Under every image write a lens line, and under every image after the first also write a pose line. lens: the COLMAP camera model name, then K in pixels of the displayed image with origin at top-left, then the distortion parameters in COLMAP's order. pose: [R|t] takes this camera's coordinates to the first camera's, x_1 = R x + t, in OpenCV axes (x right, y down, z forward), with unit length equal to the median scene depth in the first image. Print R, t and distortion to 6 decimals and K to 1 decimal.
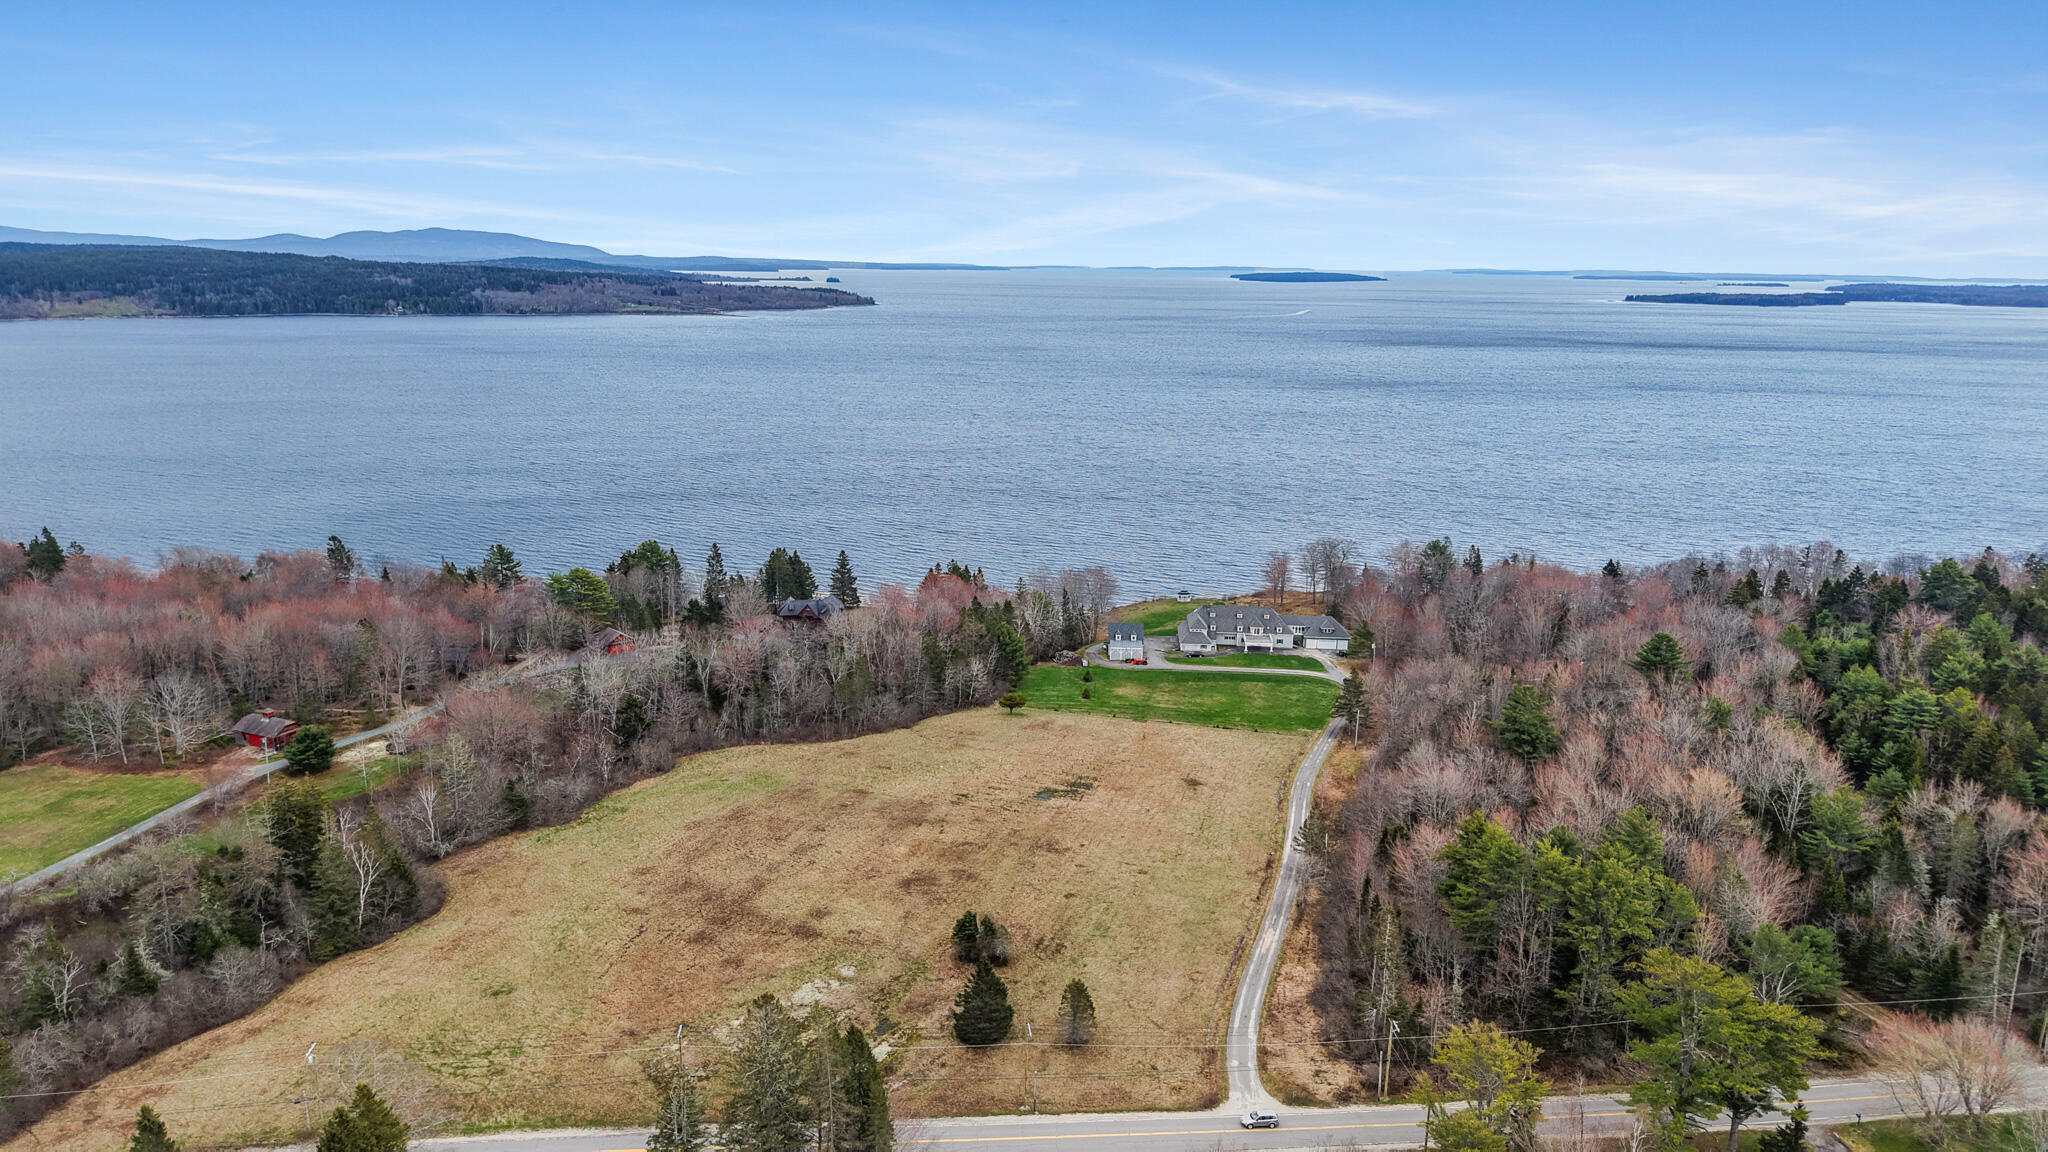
lens RADIAL K [[1365.8, 0, 1021.9], [0, 1365.8, 563.0], [0, 0, 1]] dist [0.057325, -0.078721]
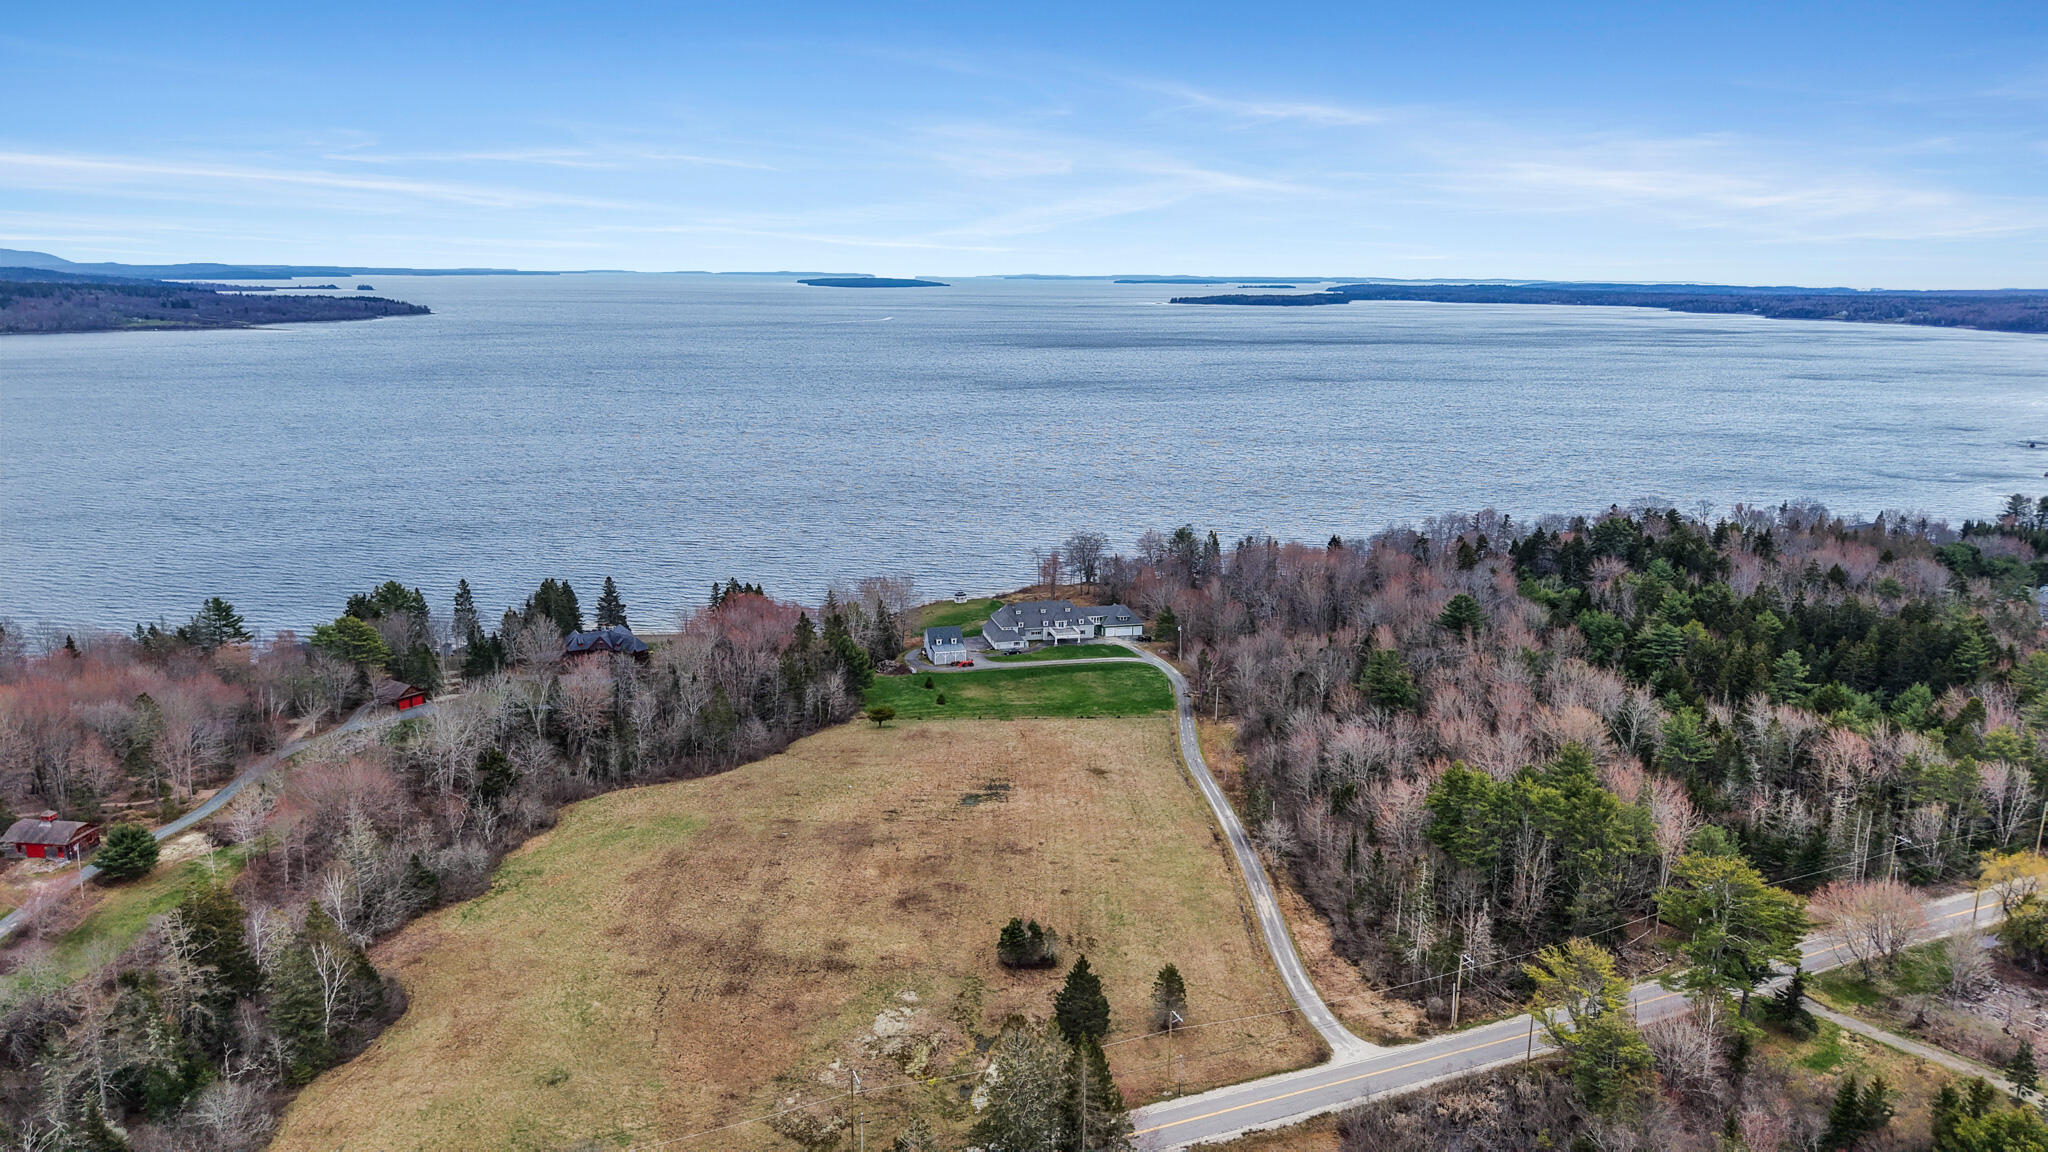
lens RADIAL K [[1365.8, 0, 1021.9], [0, 1365.8, 563.0], [0, 0, 1]] dist [0.057325, -0.078721]
pose [[0.952336, -0.069541, 0.297020, -0.197031], [0.070618, 0.997478, 0.007117, -0.007584], [-0.296766, 0.014197, 0.954845, 0.022827]]
